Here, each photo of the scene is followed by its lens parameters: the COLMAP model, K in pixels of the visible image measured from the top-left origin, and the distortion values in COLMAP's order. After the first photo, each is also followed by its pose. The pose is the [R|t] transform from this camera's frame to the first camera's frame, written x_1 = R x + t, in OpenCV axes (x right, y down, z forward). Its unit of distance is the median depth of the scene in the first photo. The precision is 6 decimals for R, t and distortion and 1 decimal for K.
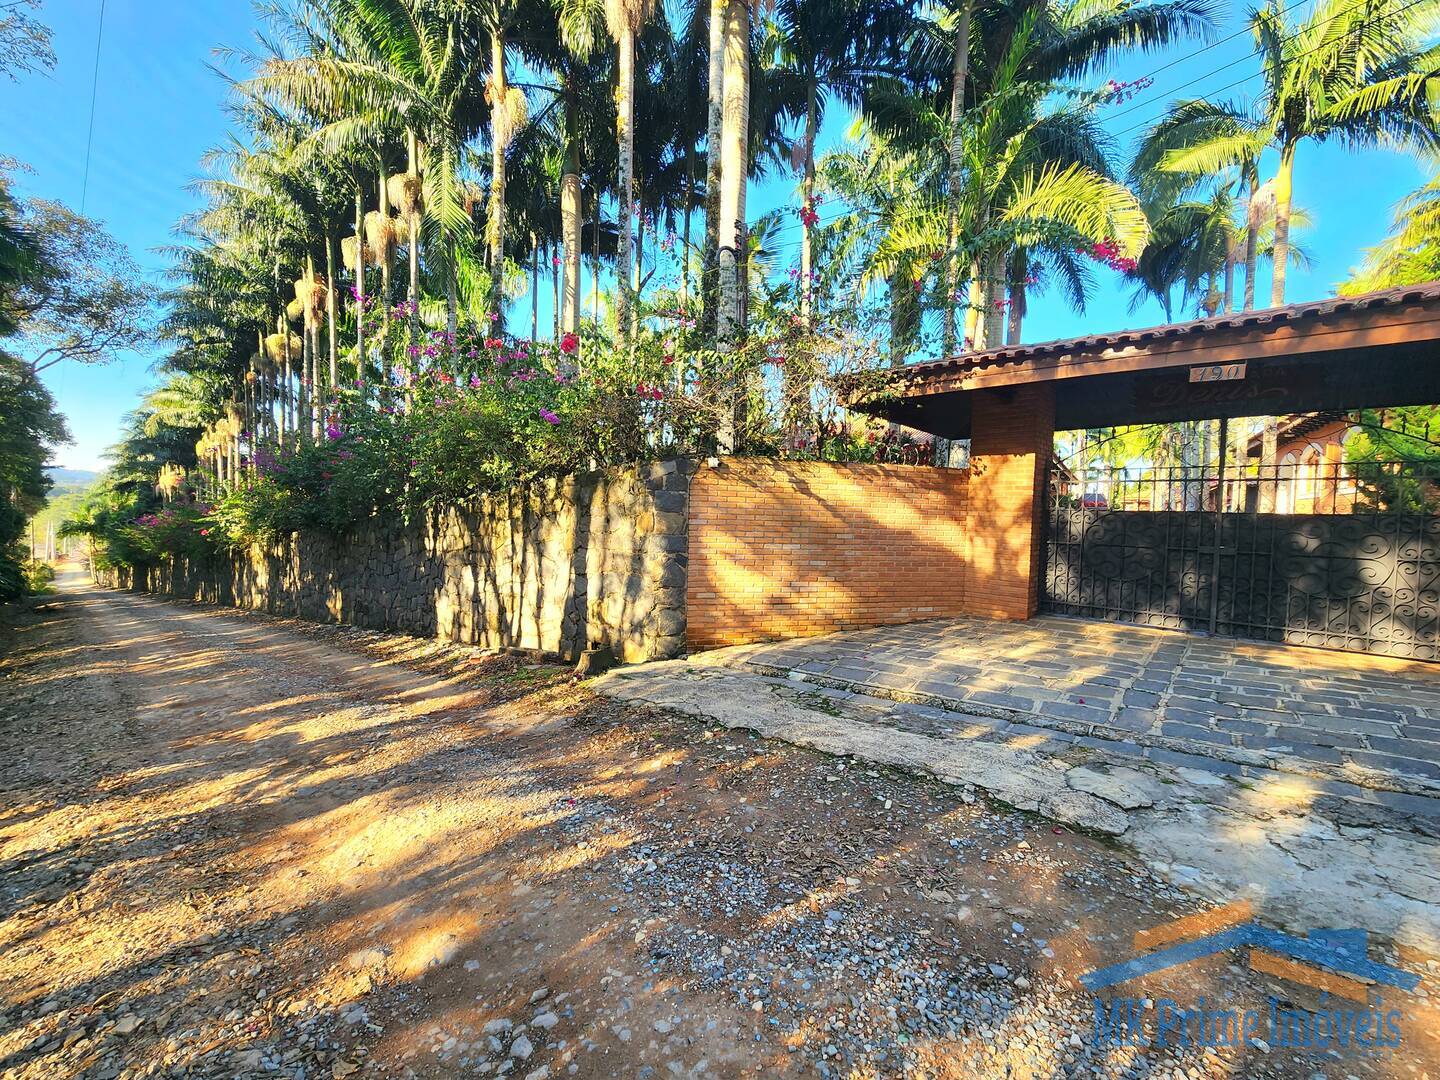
lens RADIAL K [[593.6, 0, 730.7], [0, 593.6, 531.9], [0, 0, 1]] dist [0.002389, 0.000617]
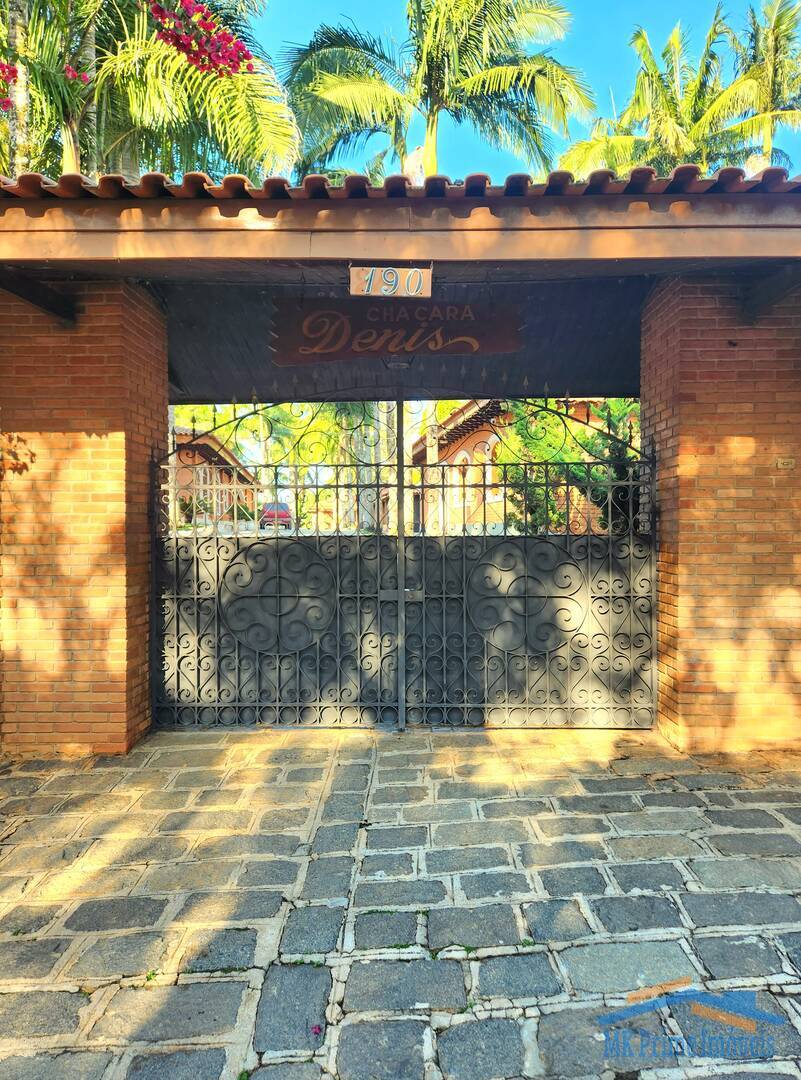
lens RADIAL K [[718.9, 0, 402.2], [0, 718.9, 535.5], [0, 0, 1]] dist [0.010771, 0.003354]
pose [[0.760659, -0.037665, 0.648058, 0.277947], [0.050571, 0.998720, -0.001313, -0.028648], [-0.647179, 0.033771, 0.761590, 0.355478]]
